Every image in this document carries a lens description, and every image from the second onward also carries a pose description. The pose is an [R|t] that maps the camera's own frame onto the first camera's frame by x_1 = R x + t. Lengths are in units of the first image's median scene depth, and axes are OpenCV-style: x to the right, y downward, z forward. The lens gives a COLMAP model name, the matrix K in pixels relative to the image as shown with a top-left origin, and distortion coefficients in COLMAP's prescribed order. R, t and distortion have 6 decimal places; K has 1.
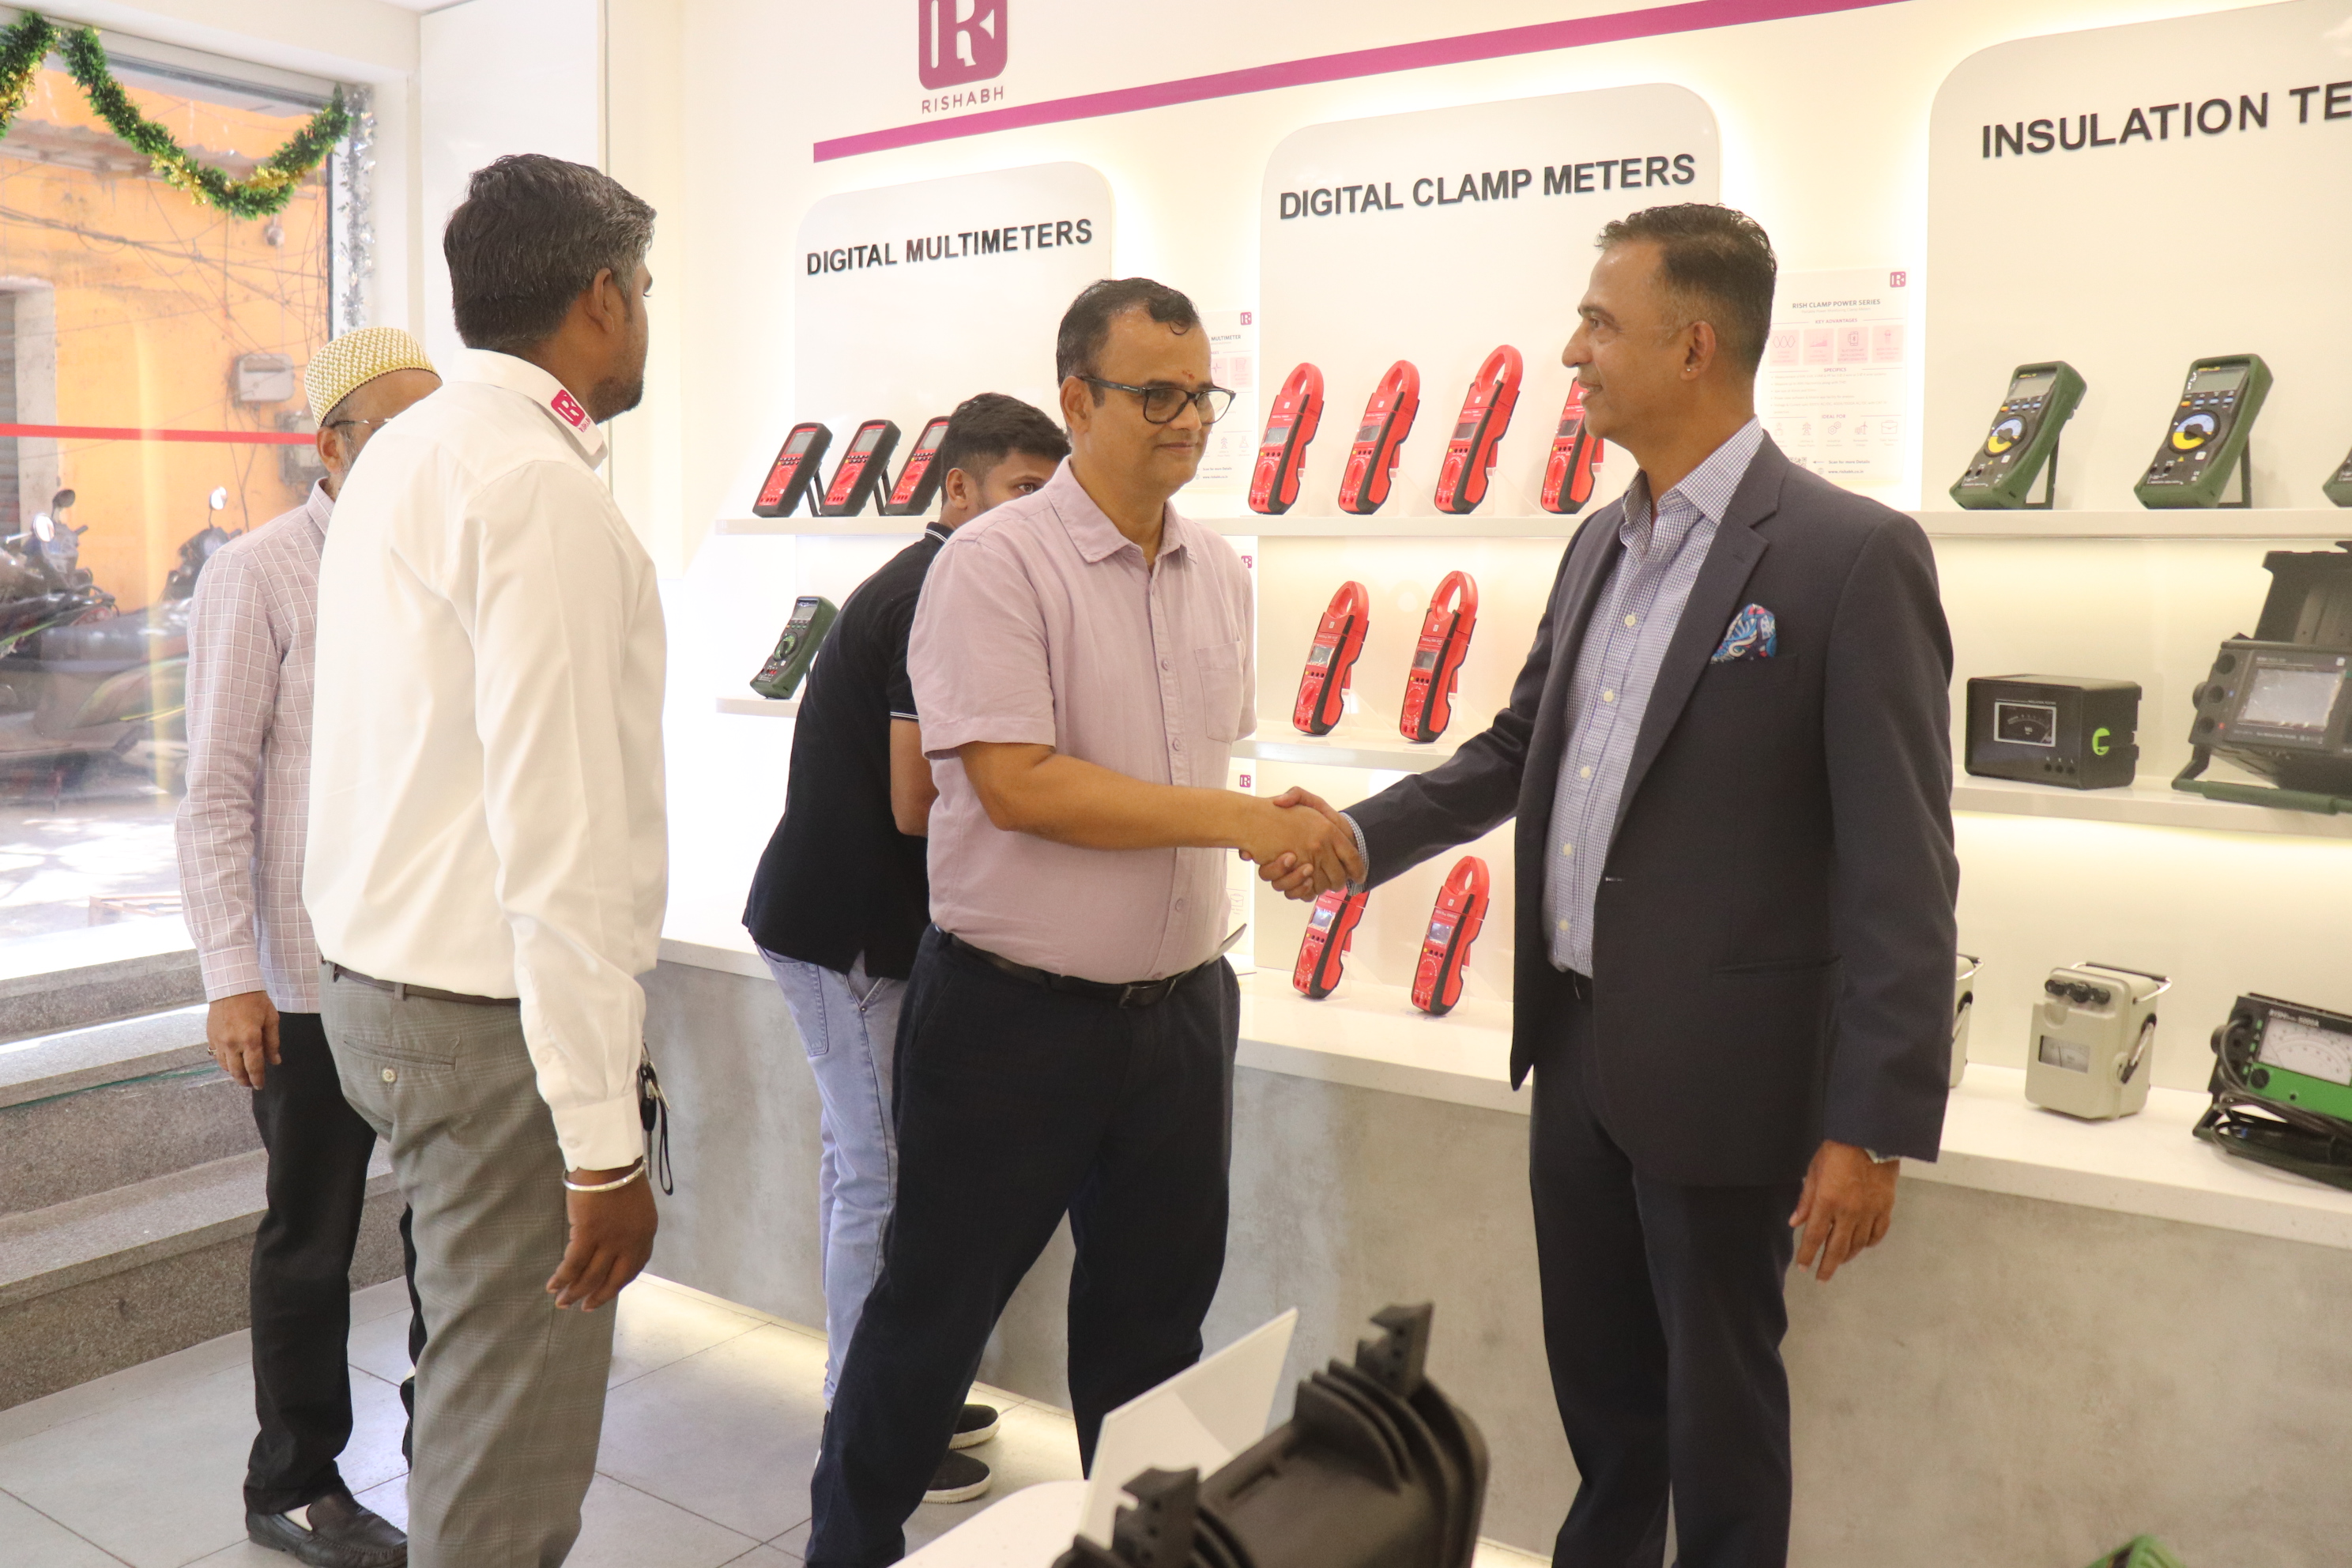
lens RADIAL K [[1966.7, 0, 1156.2], [0, 1966.7, 774.9], [0, 0, 1]] dist [-0.170212, 0.147418]
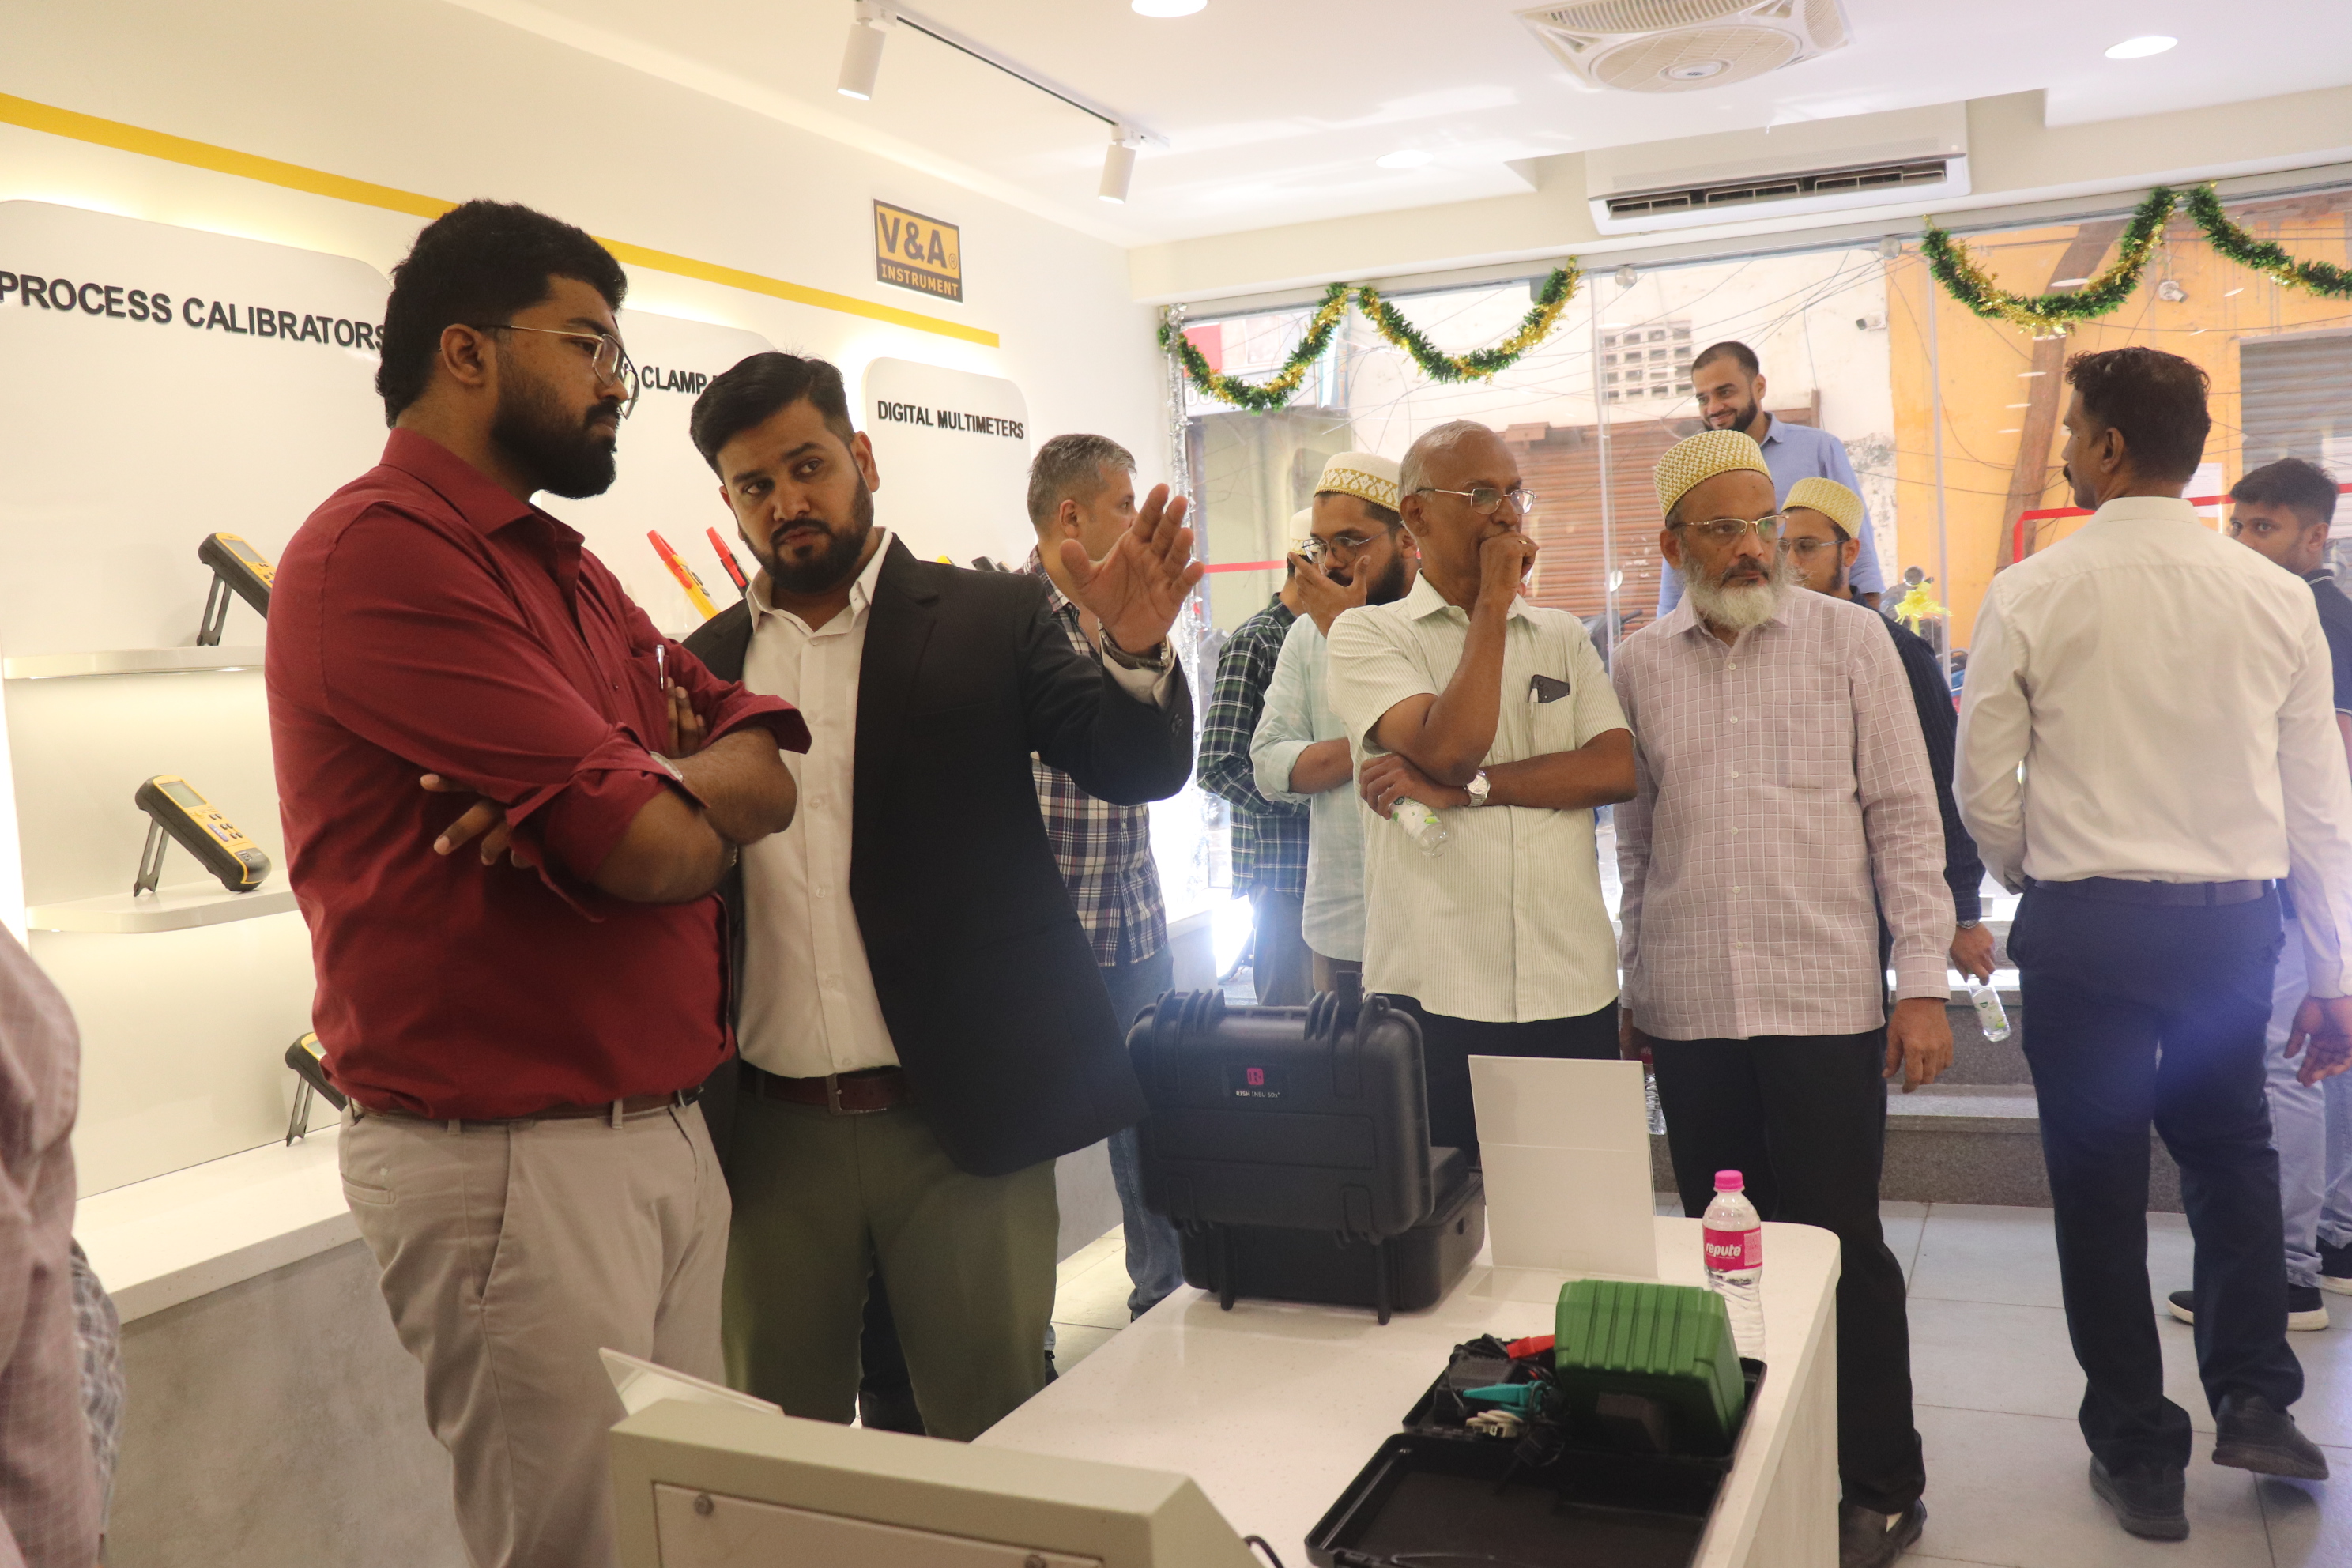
lens RADIAL K [[1970.5, 0, 1165.3], [0, 1970.5, 777.4], [0, 0, 1]] dist [-0.167455, 0.151546]
pose [[0.162025, 0.041744, -0.985903, 0.593353], [-0.047309, 0.998285, 0.034494, -0.006200], [0.985652, 0.041053, 0.163722, 0.107164]]
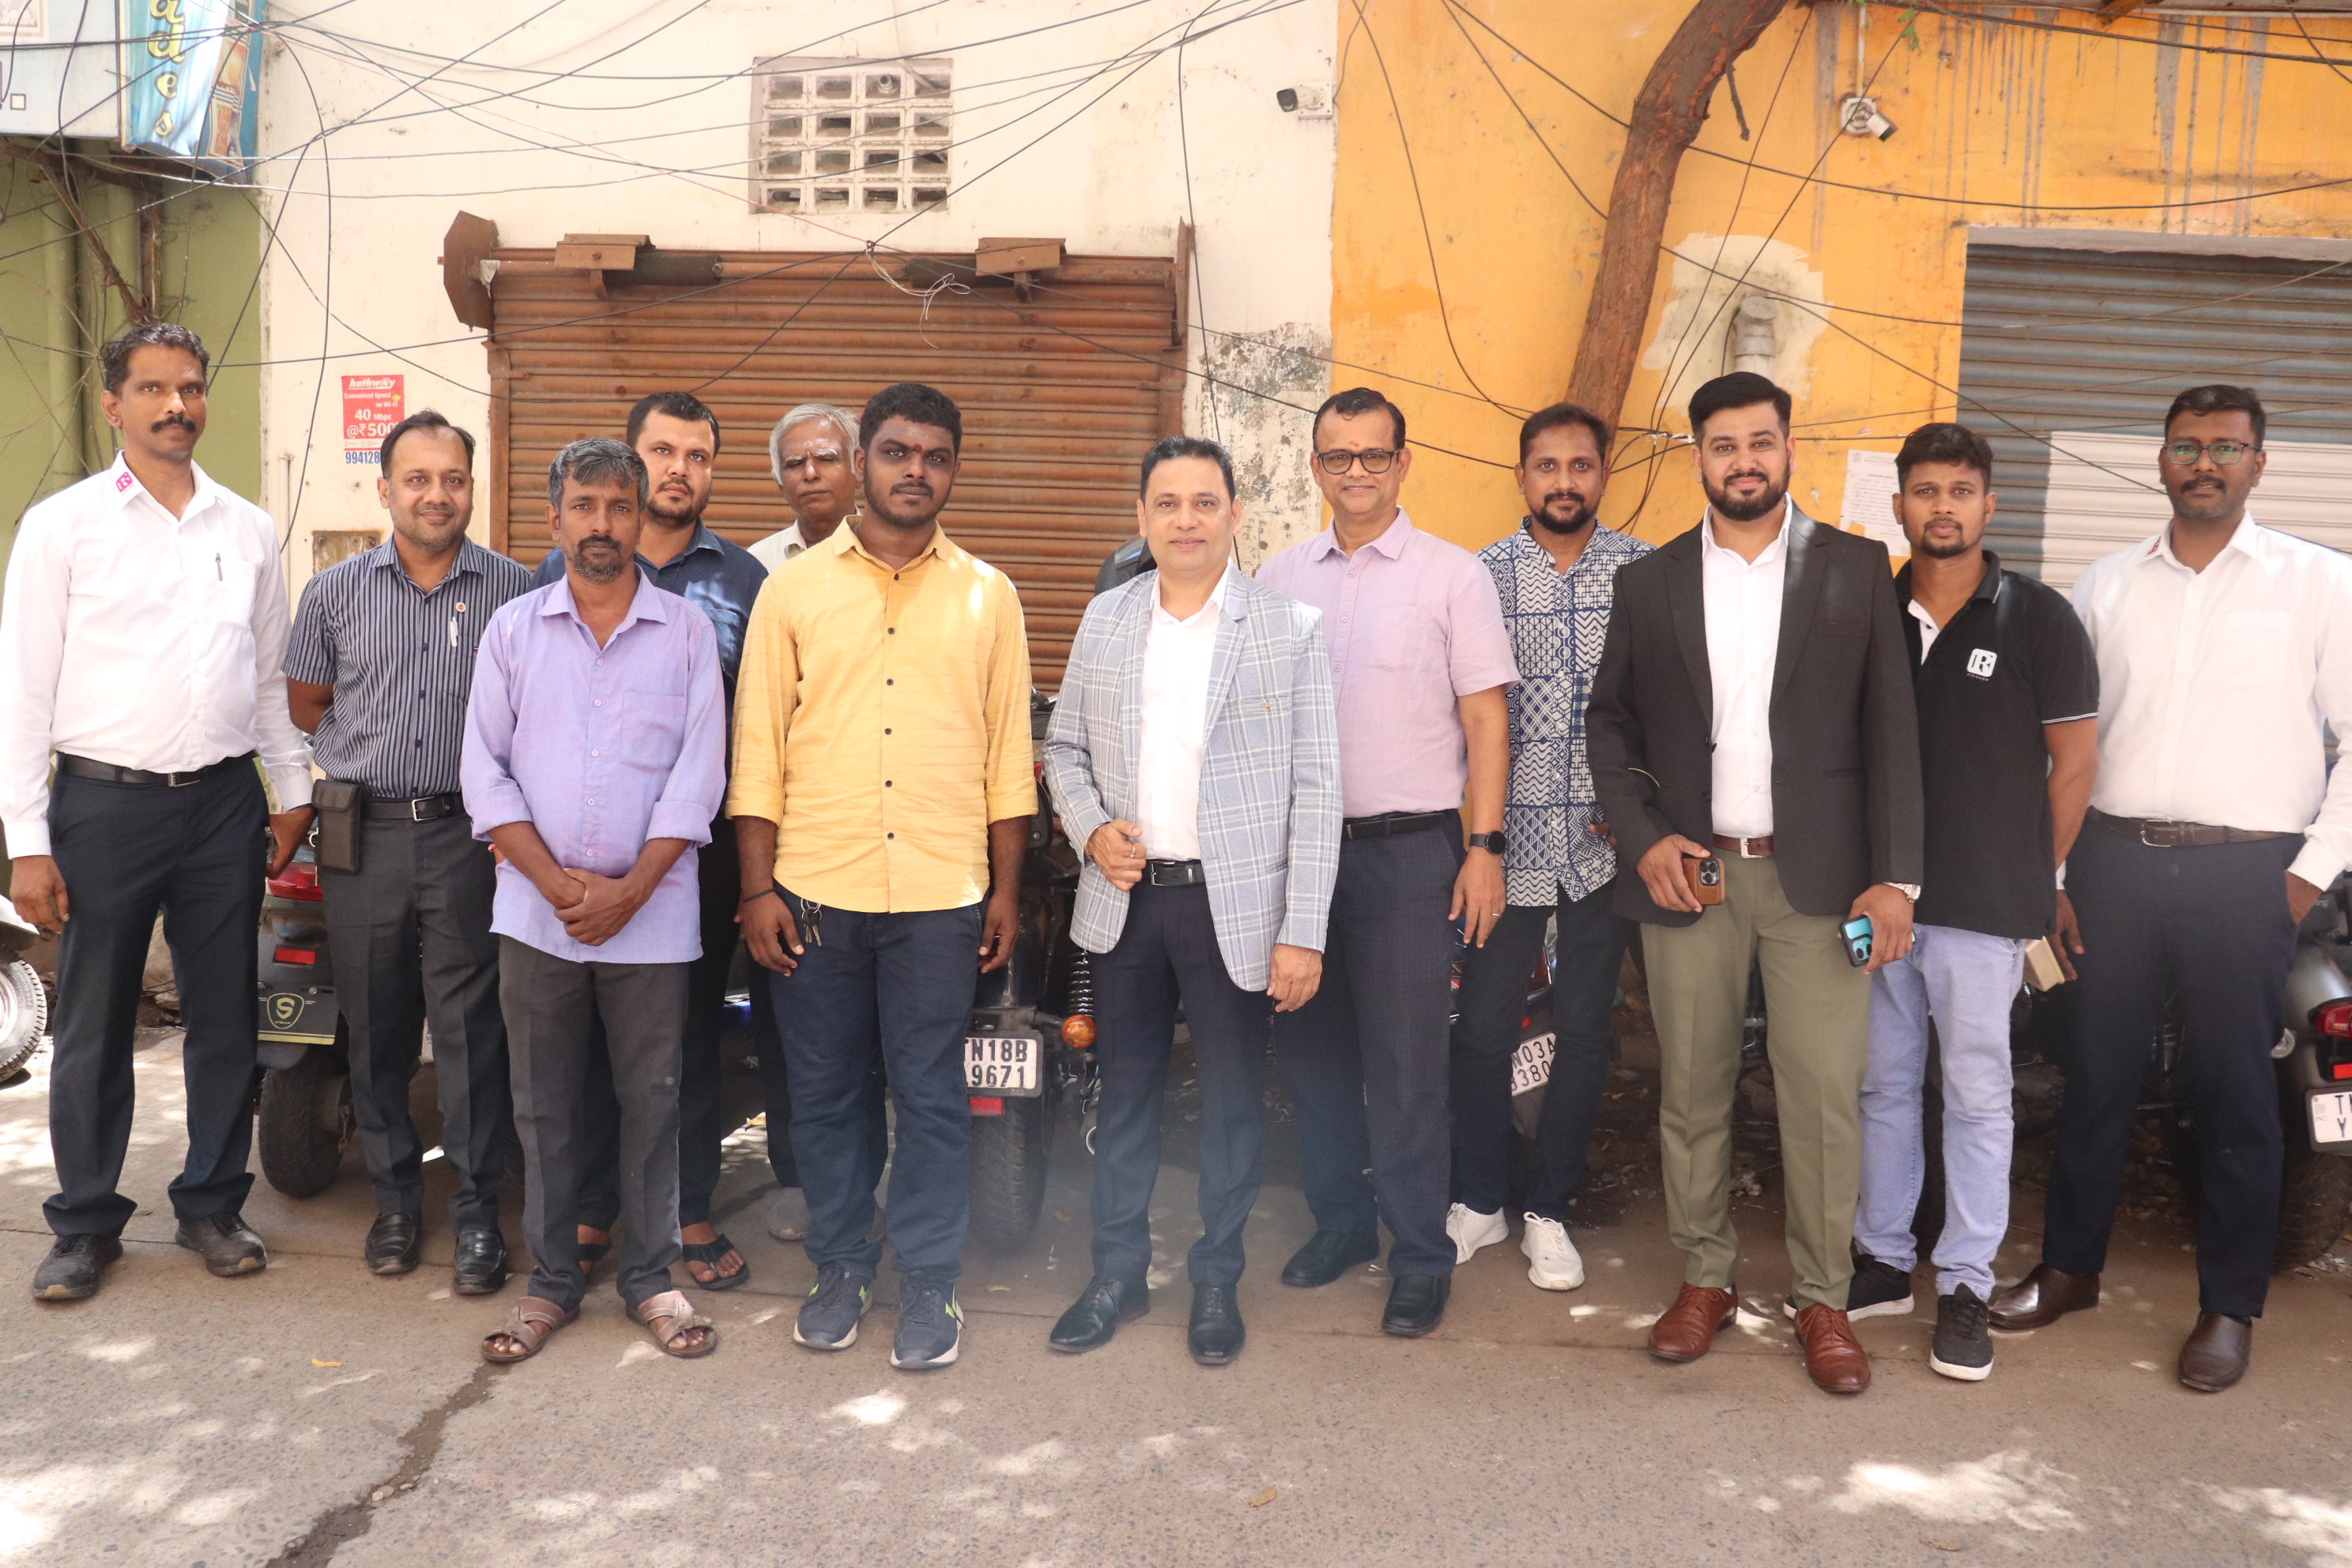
lens RADIAL K [[1966.7, 0, 1156.2], [0, 1966.7, 774.9], [0, 0, 1]] dist [-0.170212, 0.147418]
pose [[0.486215, 0.107305, -0.867226, -0.878494], [-0.117457, 0.991451, 0.056822, -0.212165], [0.865909, 0.074234, 0.494662, 0.835407]]
